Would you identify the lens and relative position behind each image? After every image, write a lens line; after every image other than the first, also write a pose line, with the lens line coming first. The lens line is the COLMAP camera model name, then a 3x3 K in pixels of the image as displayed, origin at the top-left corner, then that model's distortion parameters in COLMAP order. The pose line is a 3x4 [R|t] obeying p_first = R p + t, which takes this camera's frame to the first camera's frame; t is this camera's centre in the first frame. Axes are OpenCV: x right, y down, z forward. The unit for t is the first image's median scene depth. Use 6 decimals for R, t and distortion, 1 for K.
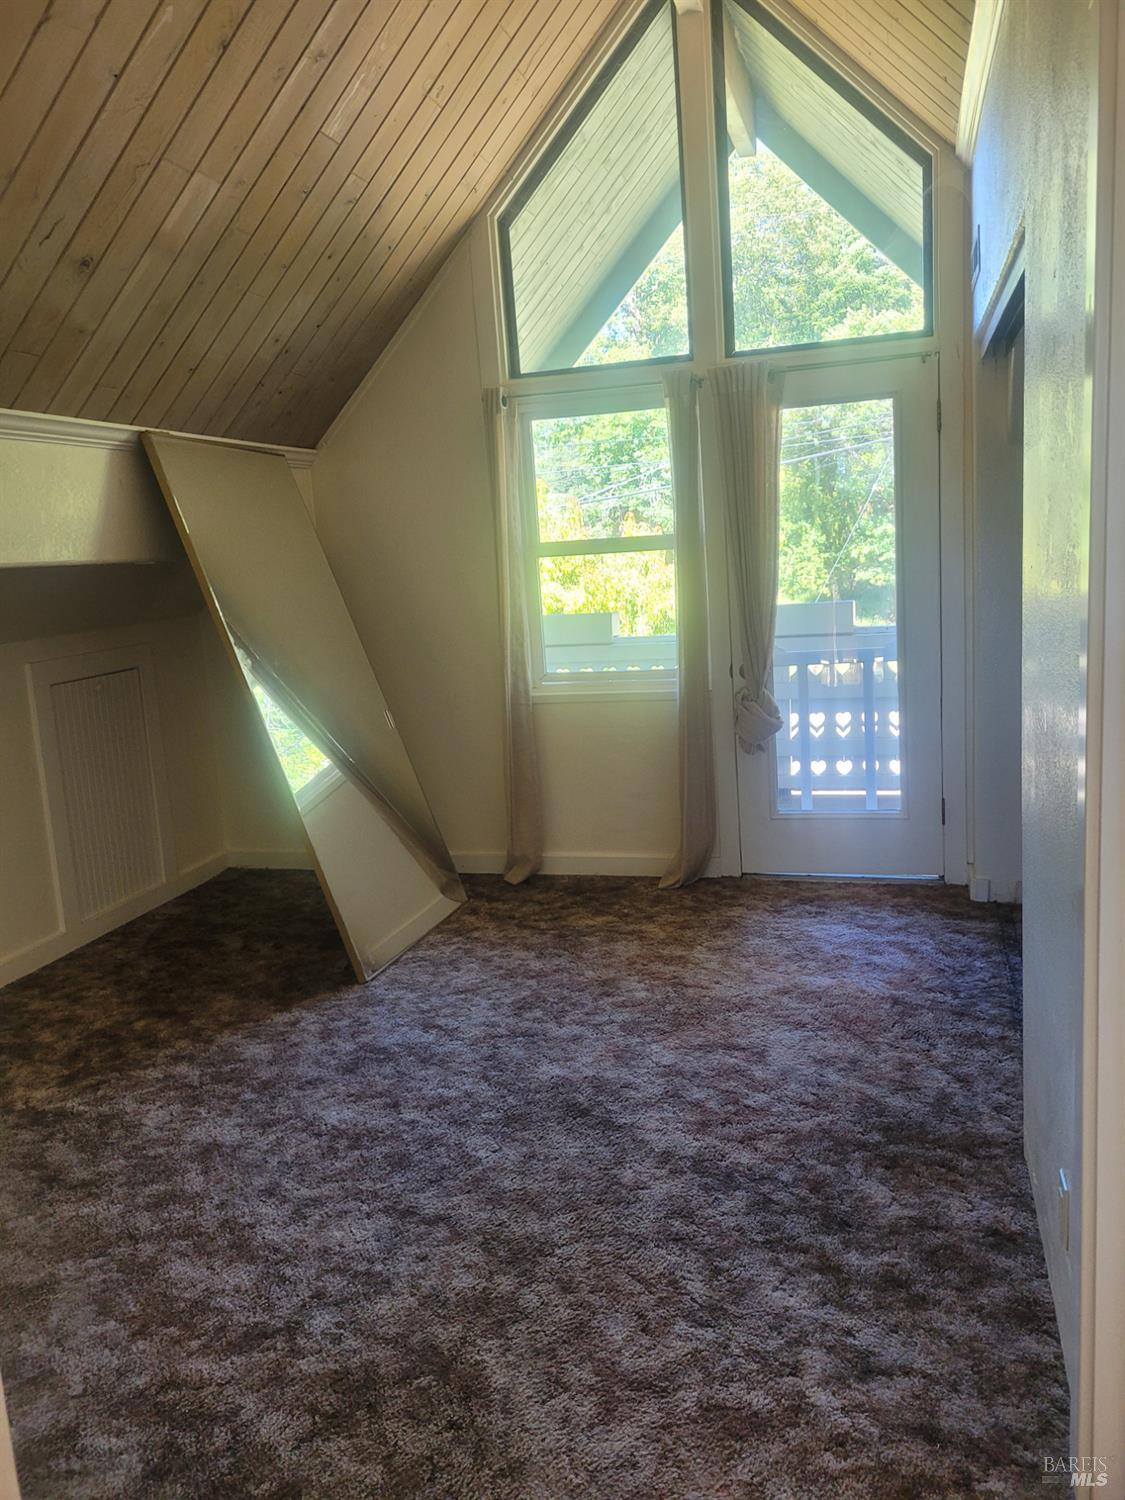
lens RADIAL K [[1142.2, 0, 564.7], [0, 1142.2, 745.8], [0, 0, 1]] dist [0.045918, -0.021170]
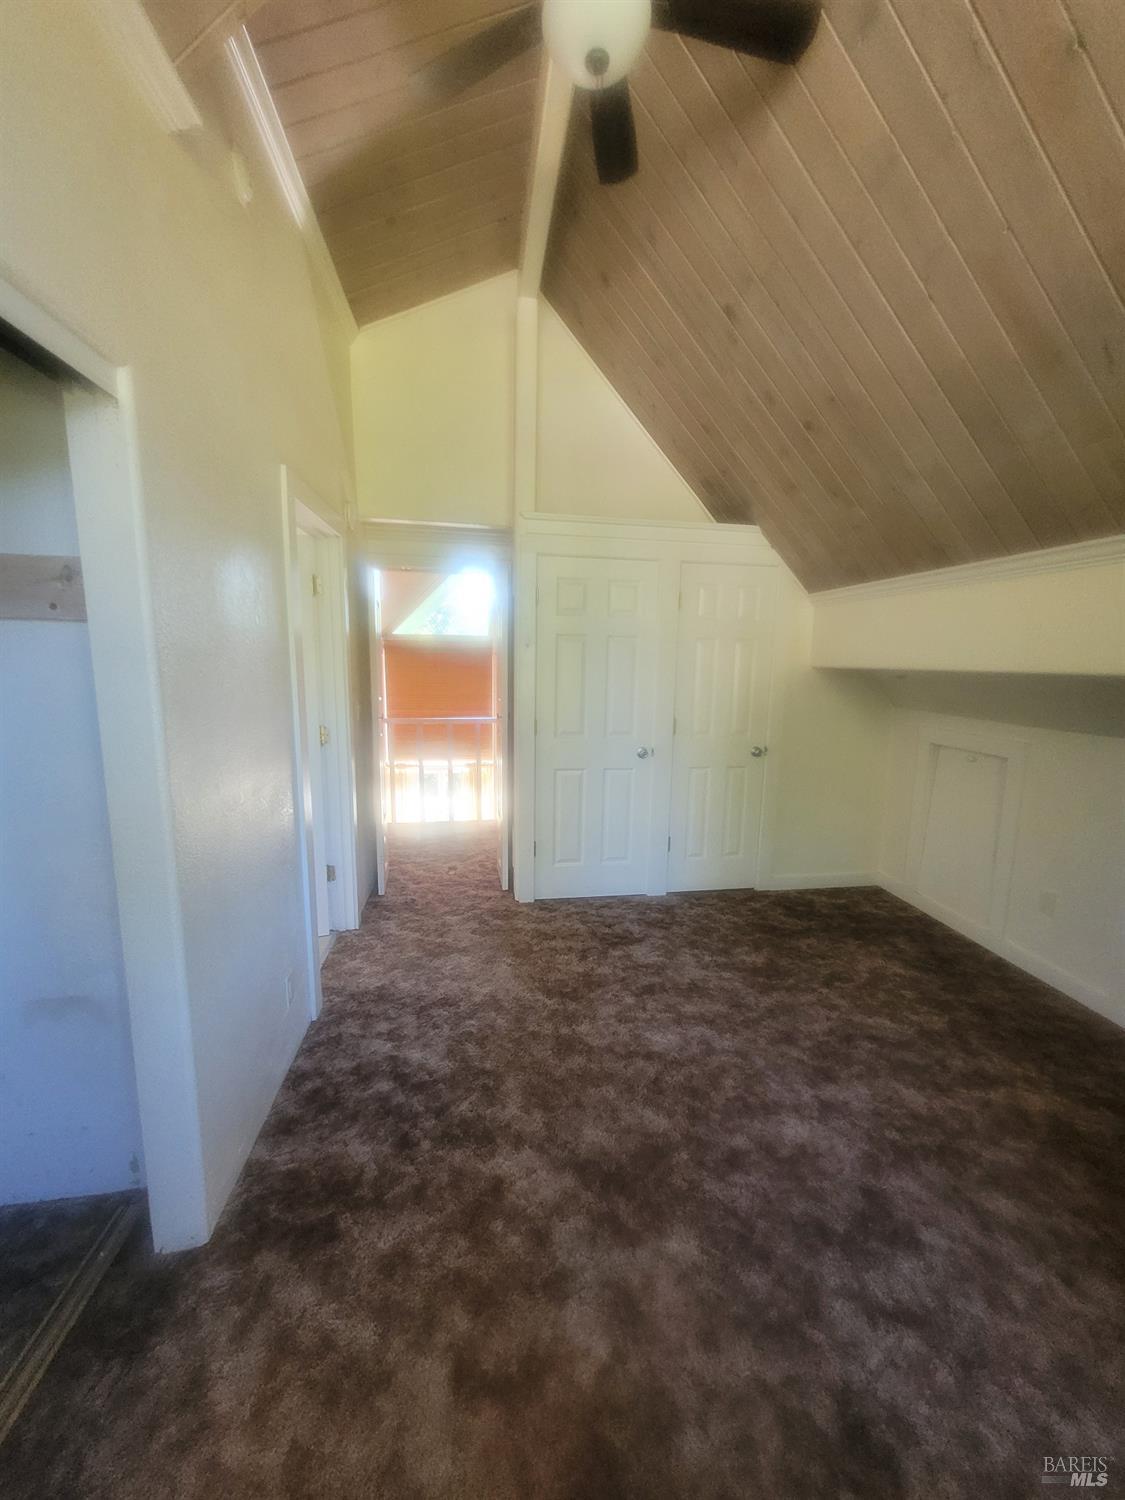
lens RADIAL K [[572.2, 0, 564.6], [0, 572.2, 750.6], [0, 0, 1]] dist [-0.000973, -0.000095]
pose [[-0.909130, 0.105658, -0.402888, 0.252172], [-0.039793, 0.940833, 0.336527, -0.279753], [0.414607, 0.321979, -0.851135, 1.418991]]
